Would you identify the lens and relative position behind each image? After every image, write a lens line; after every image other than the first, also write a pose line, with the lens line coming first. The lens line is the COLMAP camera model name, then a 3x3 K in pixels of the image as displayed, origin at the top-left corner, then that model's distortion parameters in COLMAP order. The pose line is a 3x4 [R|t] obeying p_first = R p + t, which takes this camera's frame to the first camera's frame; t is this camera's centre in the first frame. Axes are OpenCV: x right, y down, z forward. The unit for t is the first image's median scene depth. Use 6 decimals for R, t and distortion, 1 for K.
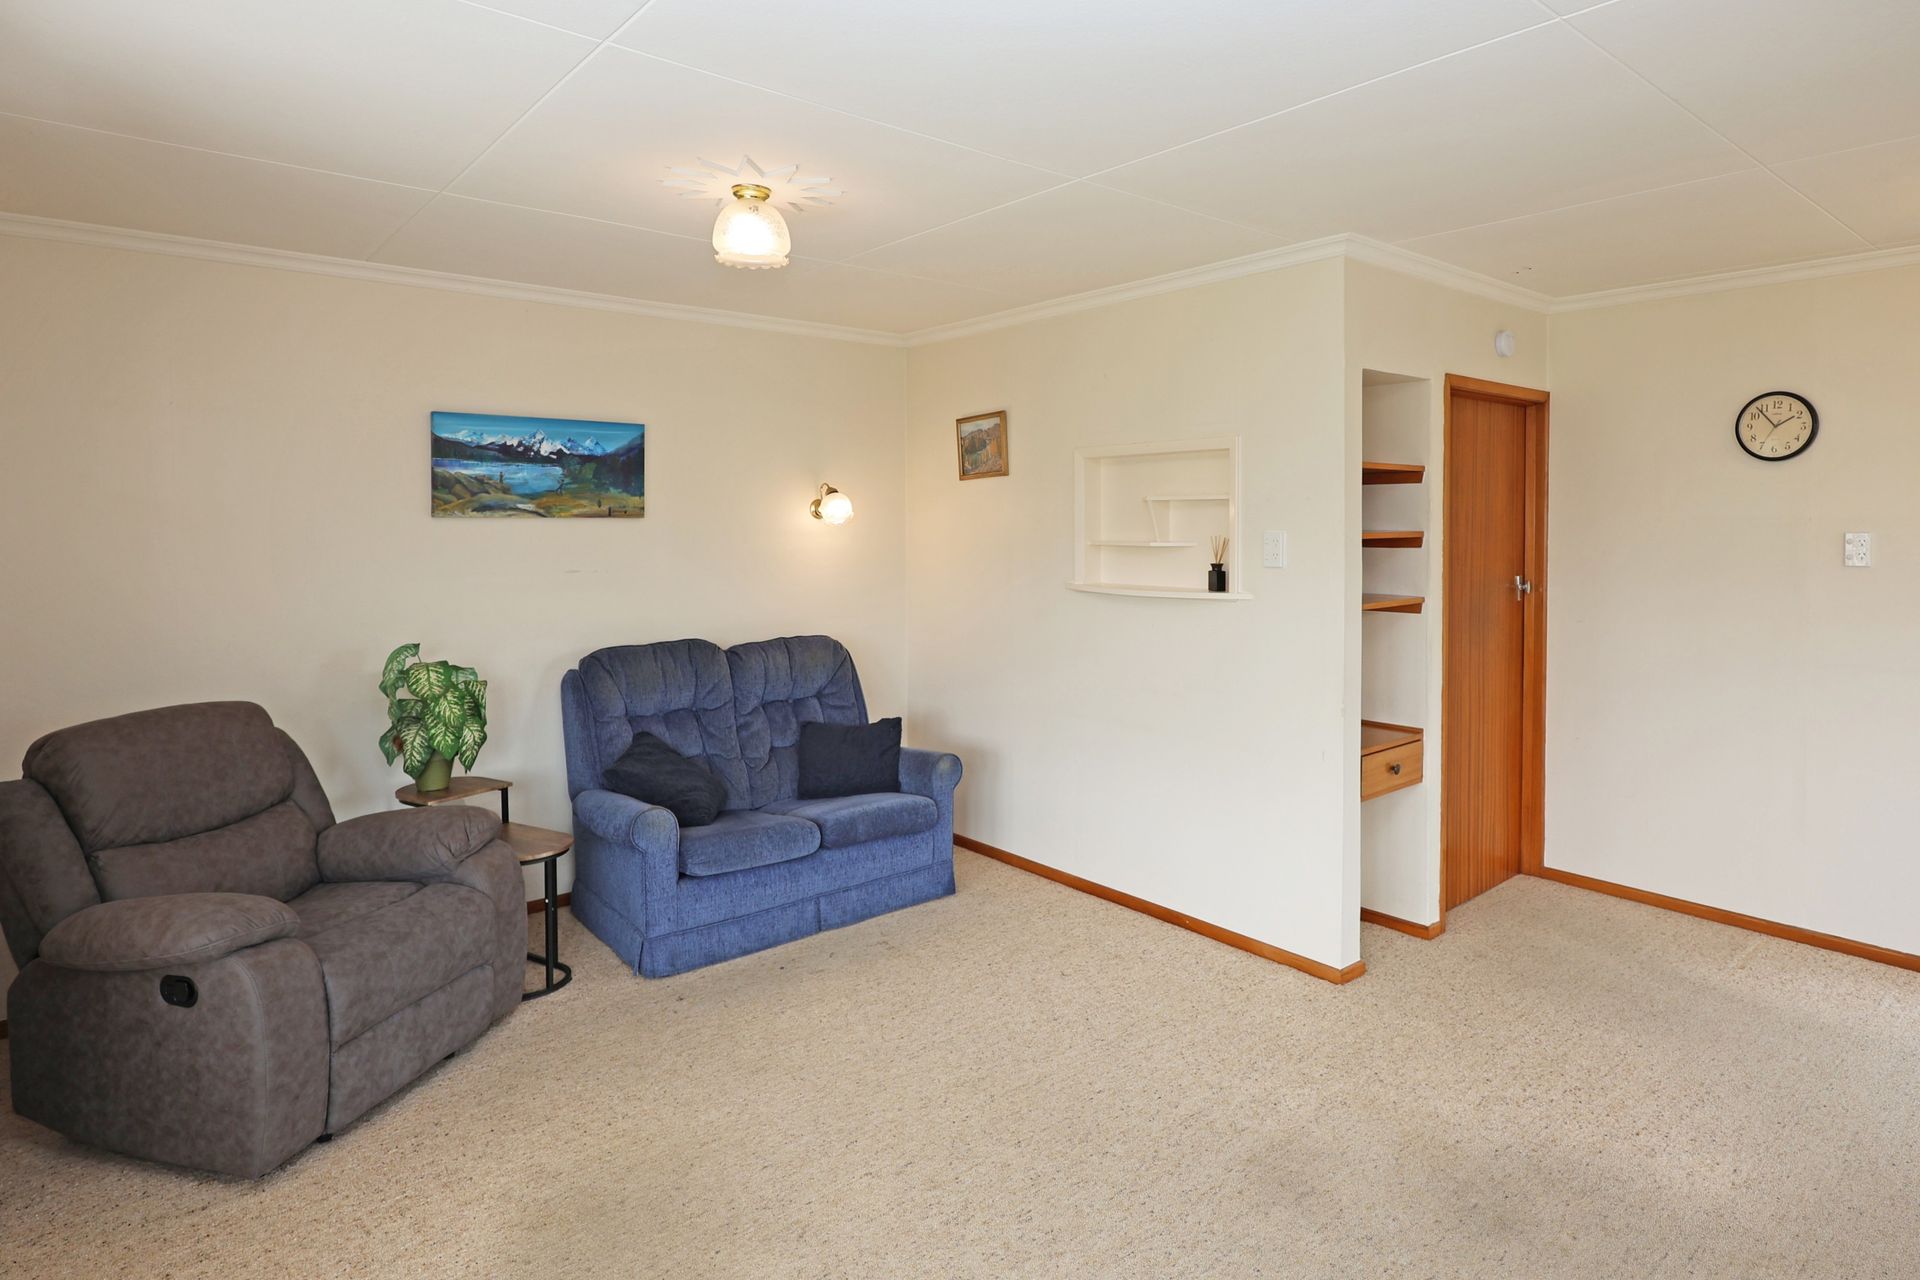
lens RADIAL K [[1060.7, 0, 960.0], [0, 1060.7, 640.0], [0, 0, 1]] dist [0.003673, 0.000524]
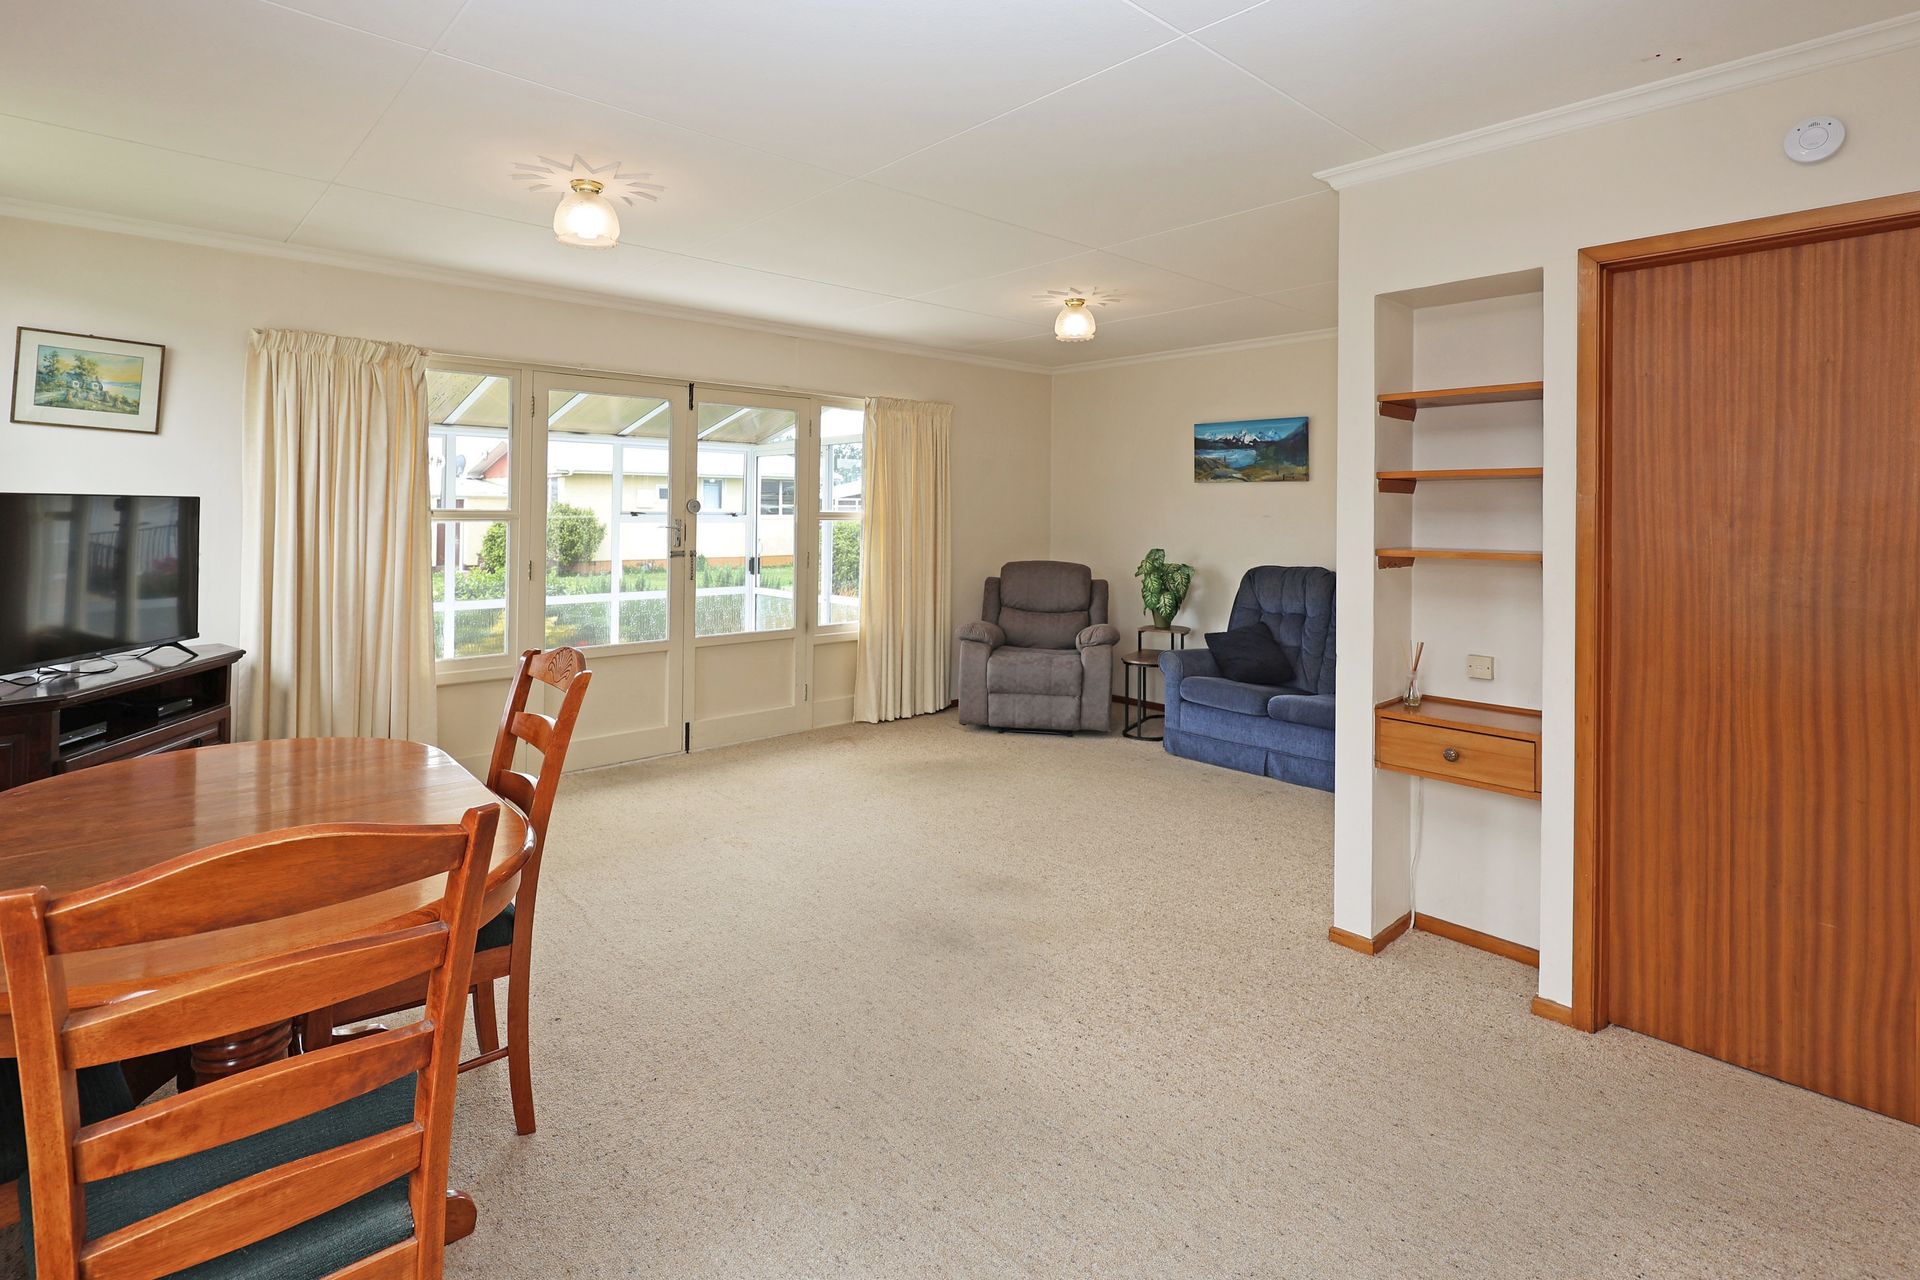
lens RADIAL K [[920.0, 0, 960.0], [0, 920.0, 640.0], [0, 0, 1]] dist [-0.000926, -0.000116]
pose [[0.023810, 0.142559, -0.989500, 1.058853], [-0.121153, 0.982897, 0.138692, -0.020018], [0.992348, 0.116578, 0.040674, 0.548464]]
